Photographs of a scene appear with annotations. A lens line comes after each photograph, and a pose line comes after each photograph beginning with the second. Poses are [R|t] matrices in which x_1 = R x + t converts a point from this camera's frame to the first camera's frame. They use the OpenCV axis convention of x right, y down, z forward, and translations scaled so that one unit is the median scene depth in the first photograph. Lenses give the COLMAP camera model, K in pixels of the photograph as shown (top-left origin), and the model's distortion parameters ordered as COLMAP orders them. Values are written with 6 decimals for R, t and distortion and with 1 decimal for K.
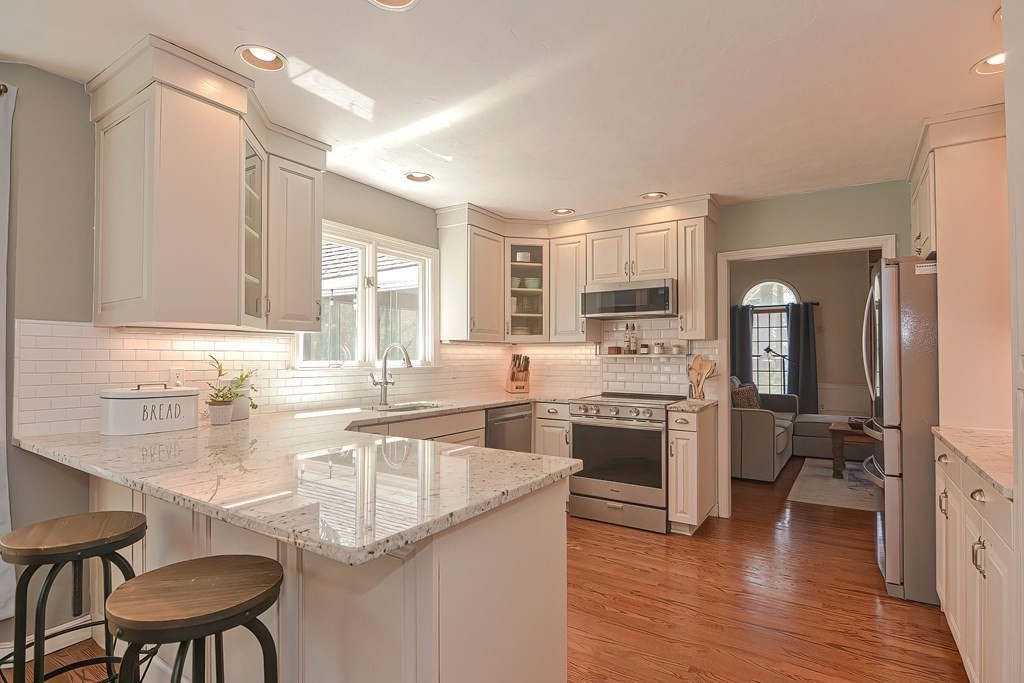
lens RADIAL K [[501.2, 0, 512.9], [0, 501.2, 348.2], [0, 0, 1]] dist [-0.002019, -0.001153]
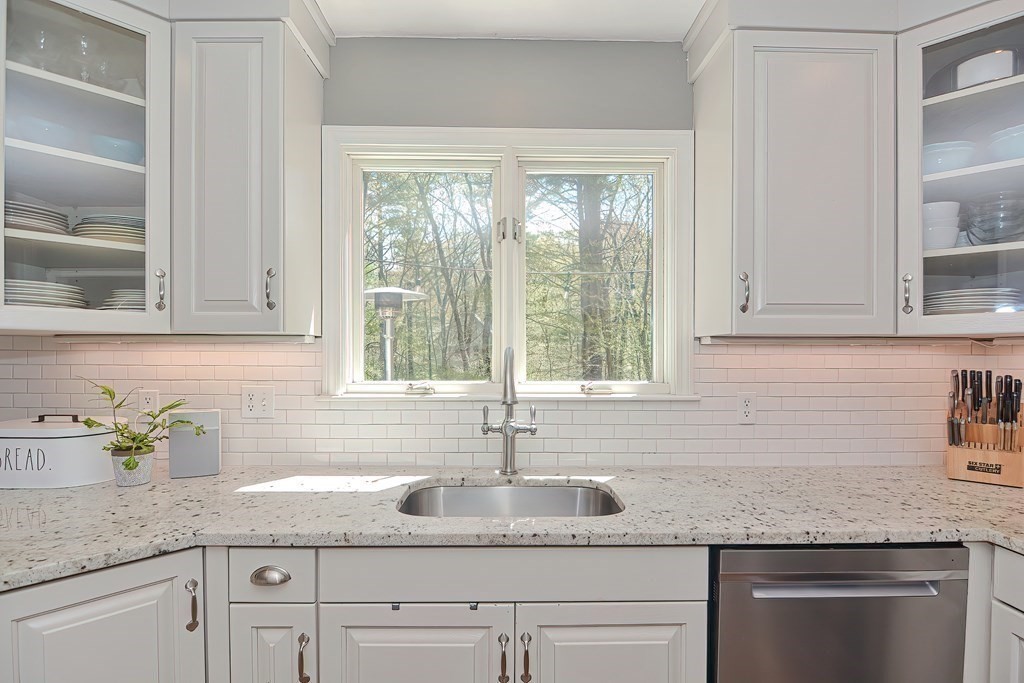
lens RADIAL K [[482.2, 0, 512.8], [0, 482.2, 359.0], [0, 0, 1]] dist [-0.010149, -0.000479]
pose [[0.569383, 0.011181, -0.821997, 0.116481], [0.012118, 0.999685, 0.021992, -0.008292], [0.821983, -0.022483, 0.569068, 0.652477]]
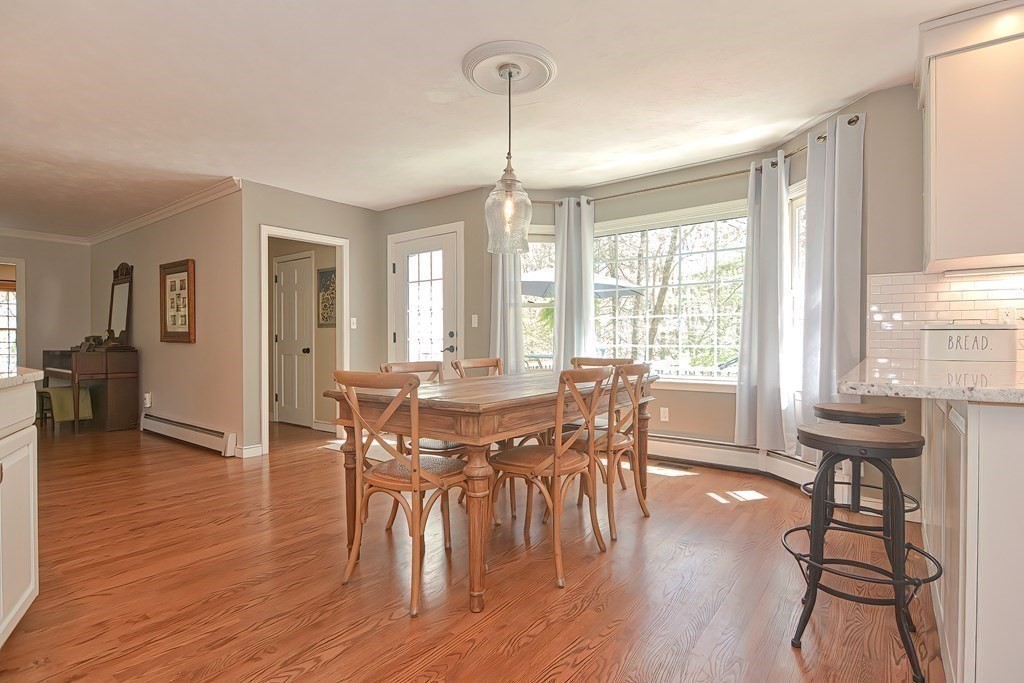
lens RADIAL K [[501.2, 0, 512.9], [0, 501.2, 348.2], [0, 0, 1]] dist [-0.002019, -0.001153]
pose [[-0.057901, 0.015305, -0.998205, 0.260904], [0.020804, 0.999684, 0.014121, 0.056359], [0.998106, -0.019949, -0.058201, 0.027610]]
